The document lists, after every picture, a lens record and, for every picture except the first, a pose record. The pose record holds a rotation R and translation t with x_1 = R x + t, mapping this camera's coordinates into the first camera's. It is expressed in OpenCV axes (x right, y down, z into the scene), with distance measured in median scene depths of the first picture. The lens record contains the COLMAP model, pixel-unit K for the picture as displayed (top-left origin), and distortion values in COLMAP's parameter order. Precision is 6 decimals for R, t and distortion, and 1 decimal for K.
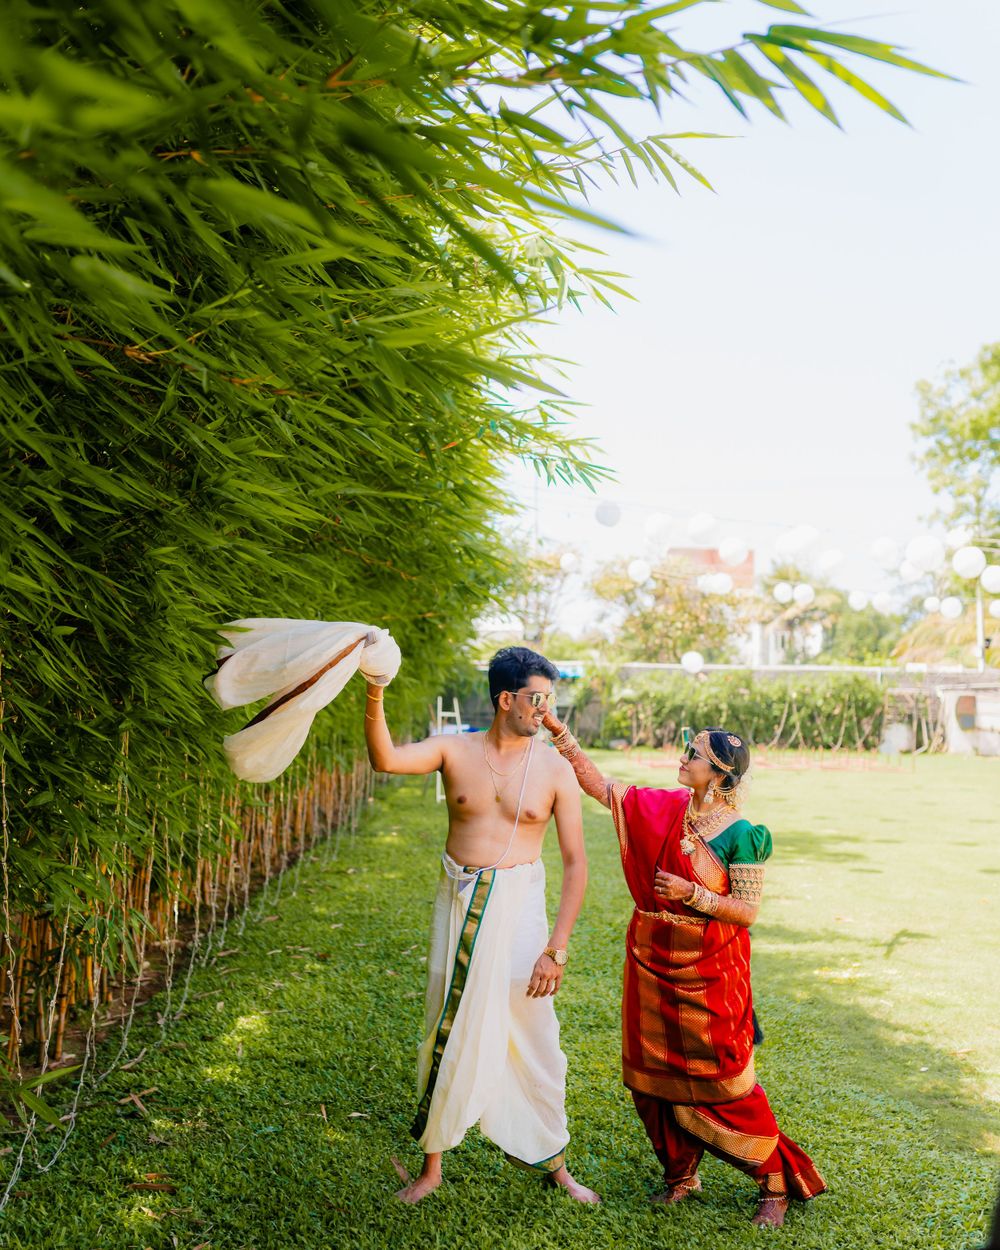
lens RADIAL K [[1425.9, 0, 498.8], [0, 1425.9, 626.3], [0, 0, 1]] dist [-0.009620, 0.000000]
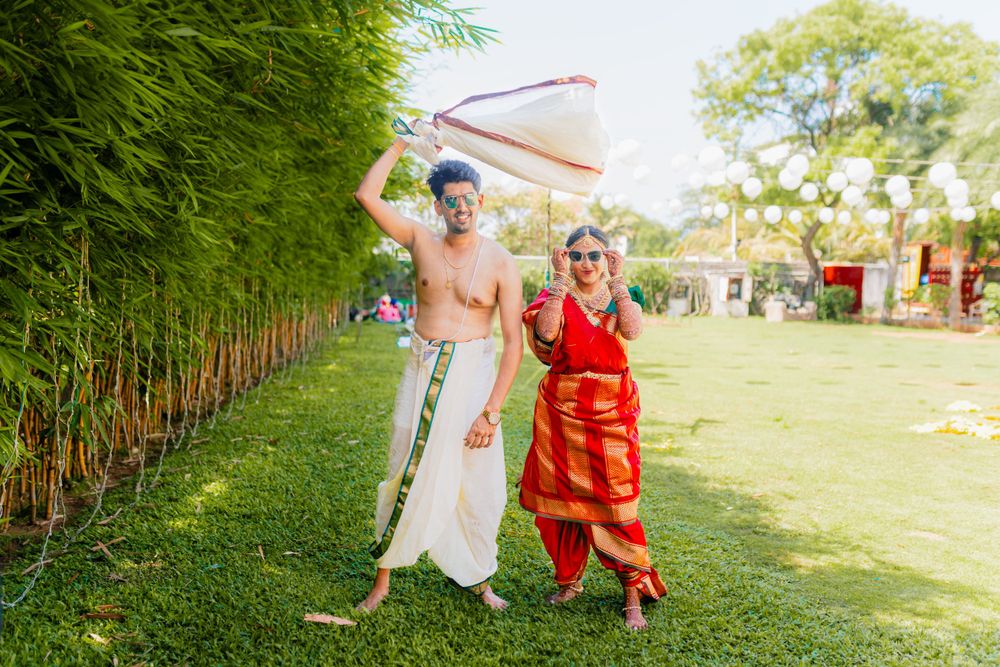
lens RADIAL K [[916.3, 0, 500.6], [0, 916.3, 332.2], [0, 0, 1]] dist [-0.009368, 0.000000]
pose [[0.995440, -0.008272, 0.095033, 0.006912], [0.000340, 0.996535, 0.083177, 0.074482], [-0.095392, -0.082765, 0.991993, 0.183025]]
